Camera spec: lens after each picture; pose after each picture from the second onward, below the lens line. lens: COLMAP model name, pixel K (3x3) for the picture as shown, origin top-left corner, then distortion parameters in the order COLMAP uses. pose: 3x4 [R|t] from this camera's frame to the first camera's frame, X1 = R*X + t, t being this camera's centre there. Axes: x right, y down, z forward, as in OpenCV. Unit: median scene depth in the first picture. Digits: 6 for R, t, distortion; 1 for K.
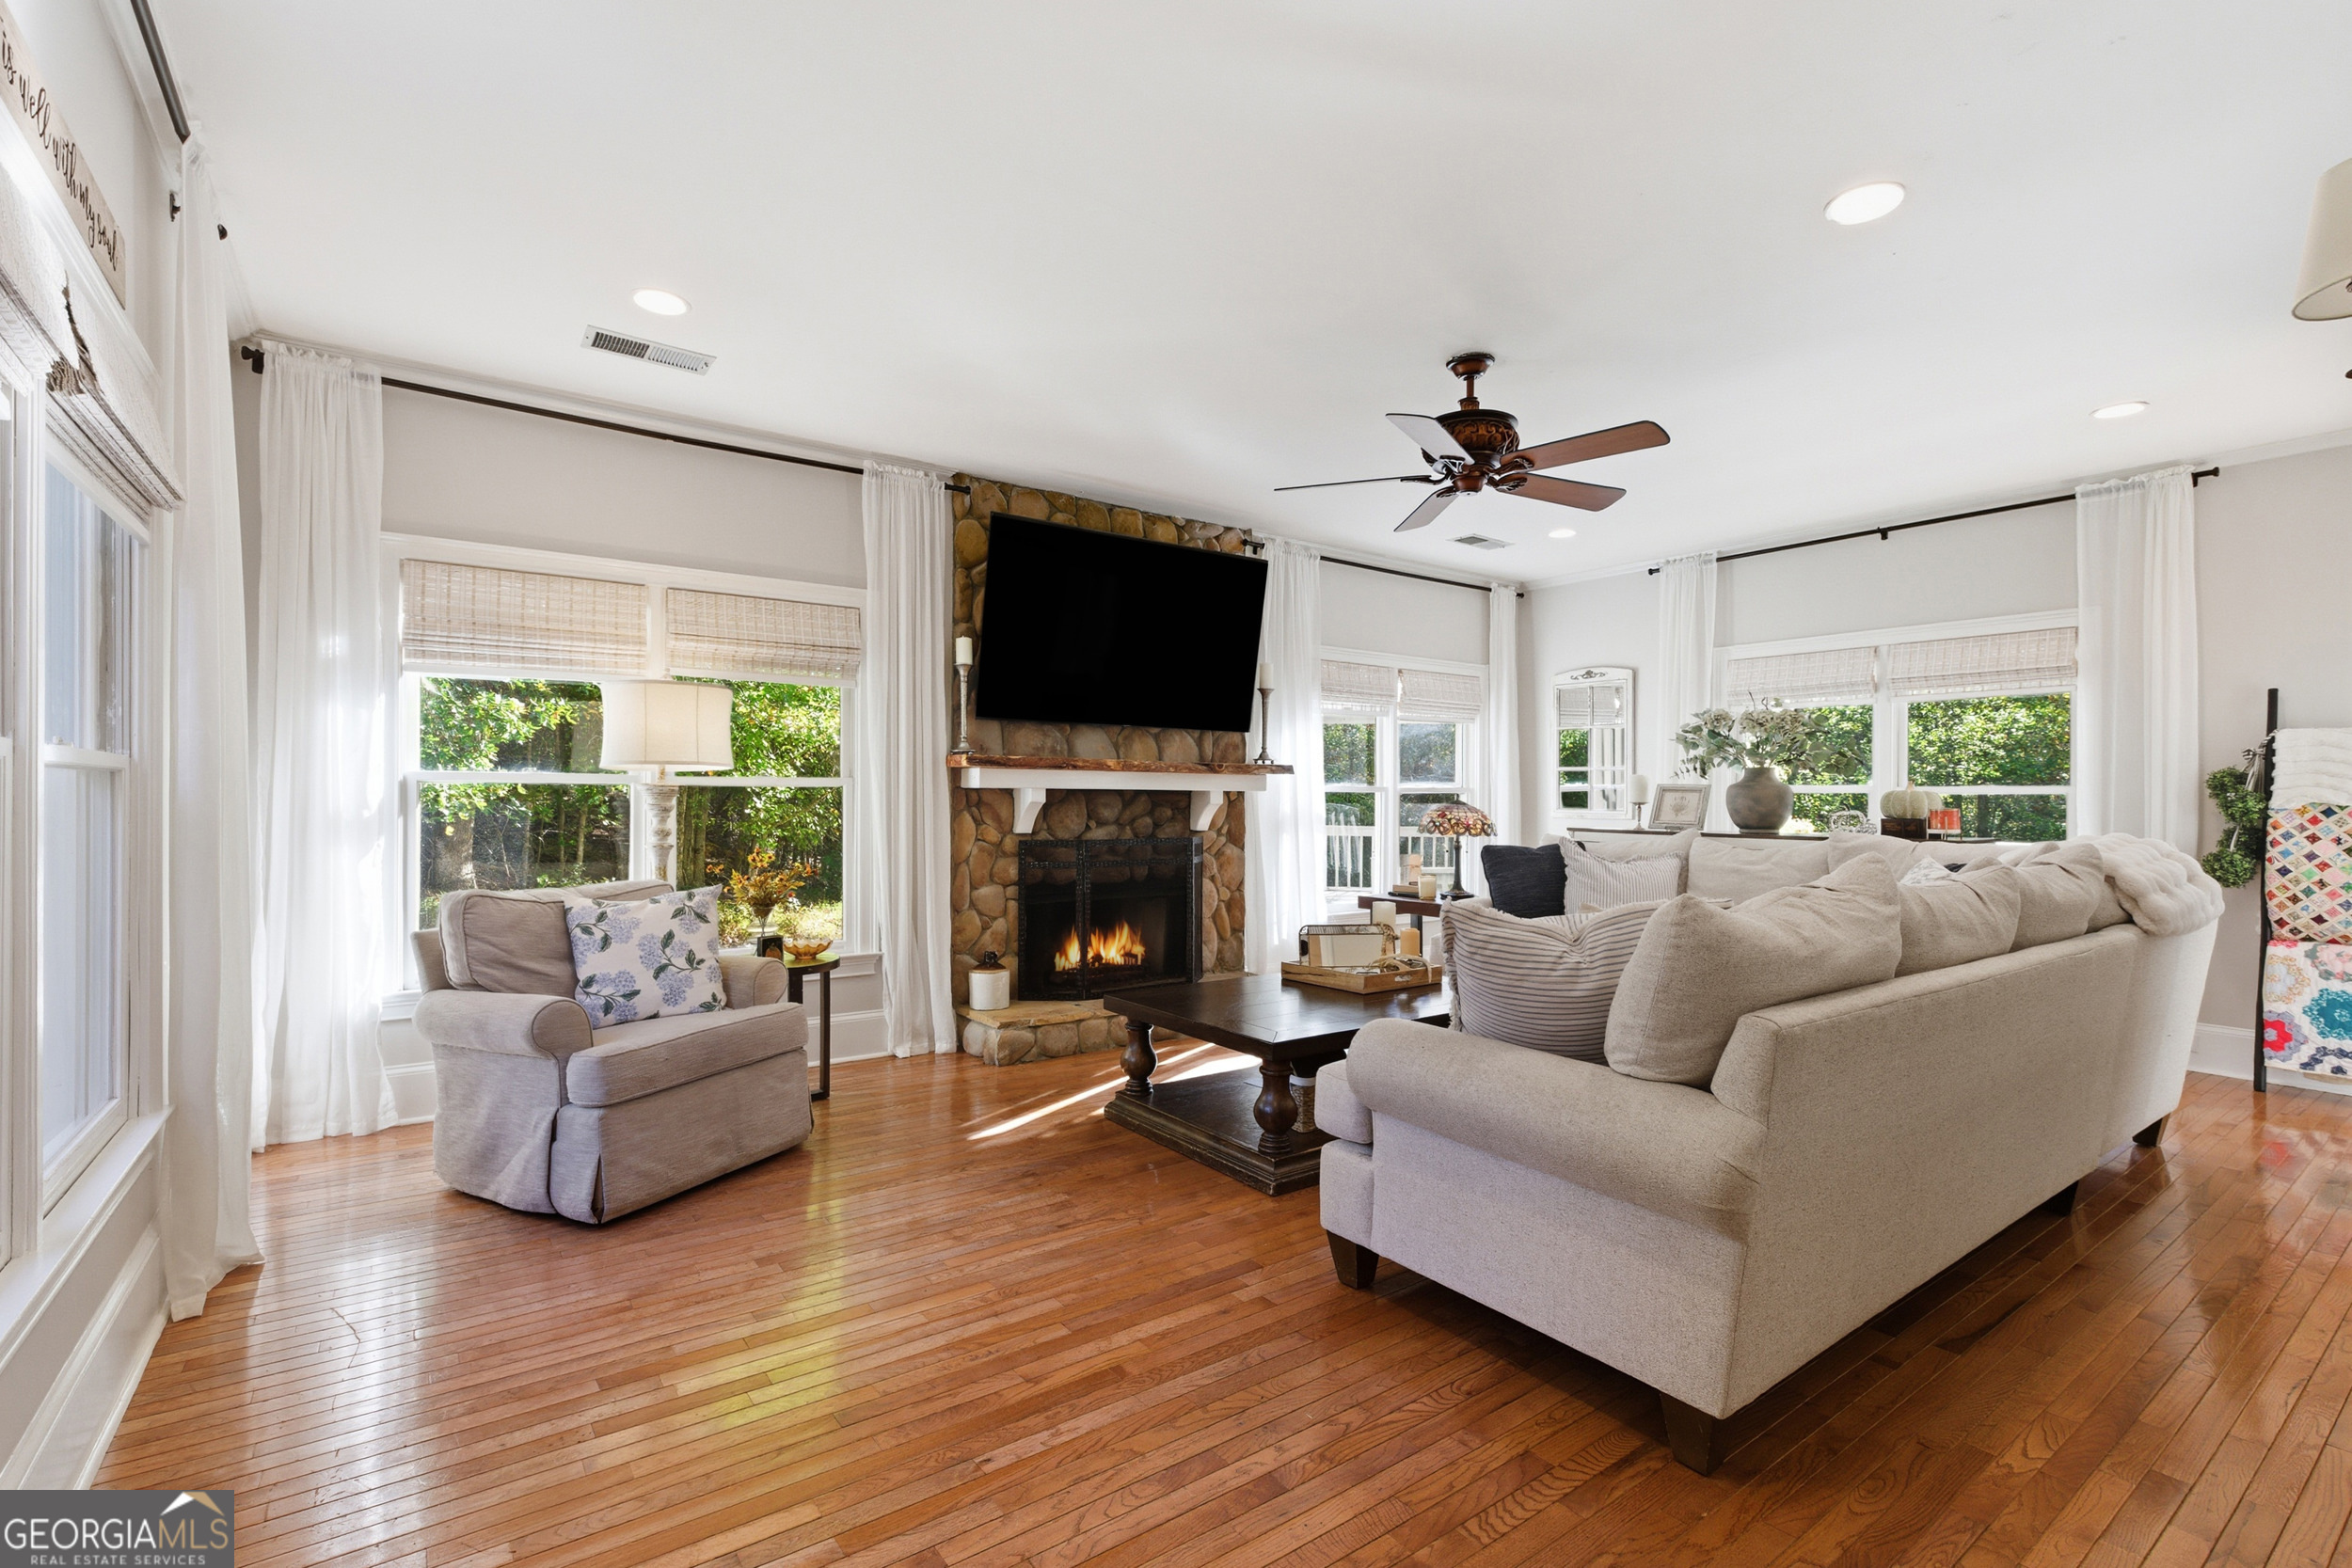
lens RADIAL K [[1051.2, 0, 1181.9], [0, 1051.2, 796.9], [0, 0, 1]] dist [-0.002103, -0.001594]
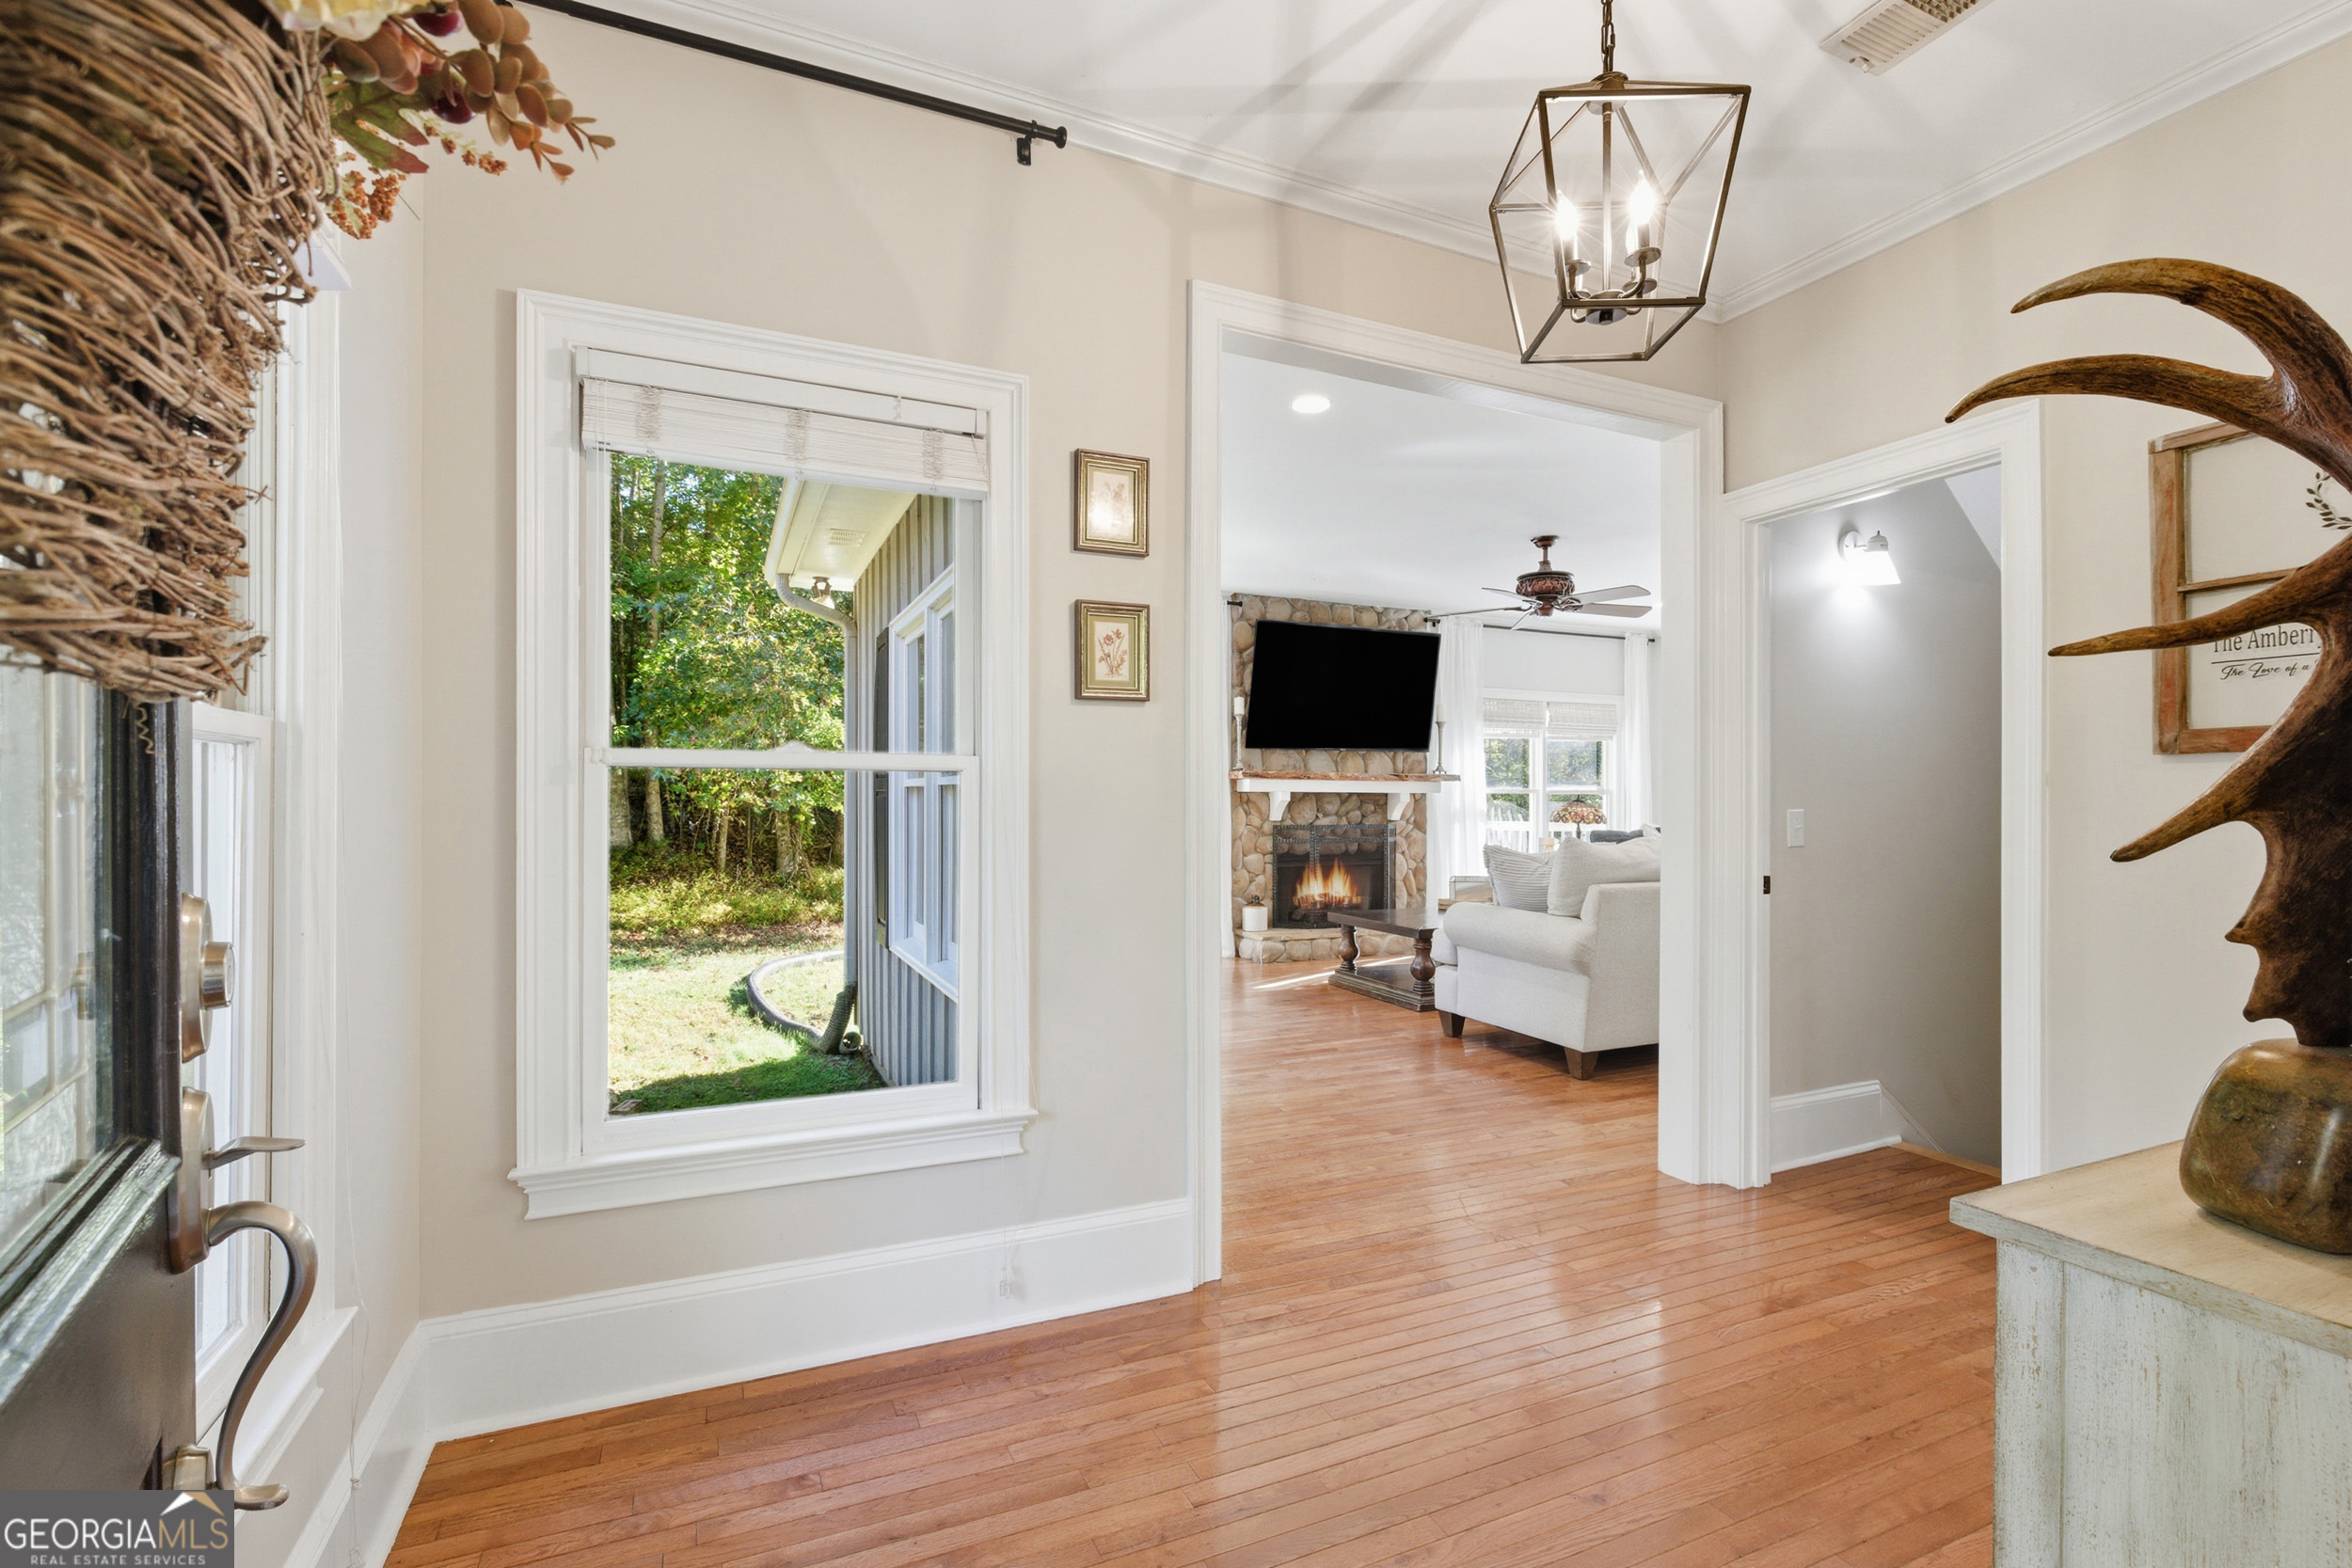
lens RADIAL K [[1051.2, 0, 1181.9], [0, 1051.2, 796.9], [0, 0, 1]] dist [-0.002103, -0.001594]
pose [[0.977948, -0.001555, -0.208841, 0.037771], [0.001563, 0.999999, -0.000130, -0.000510], [0.208841, -0.000199, 0.977950, -0.541748]]
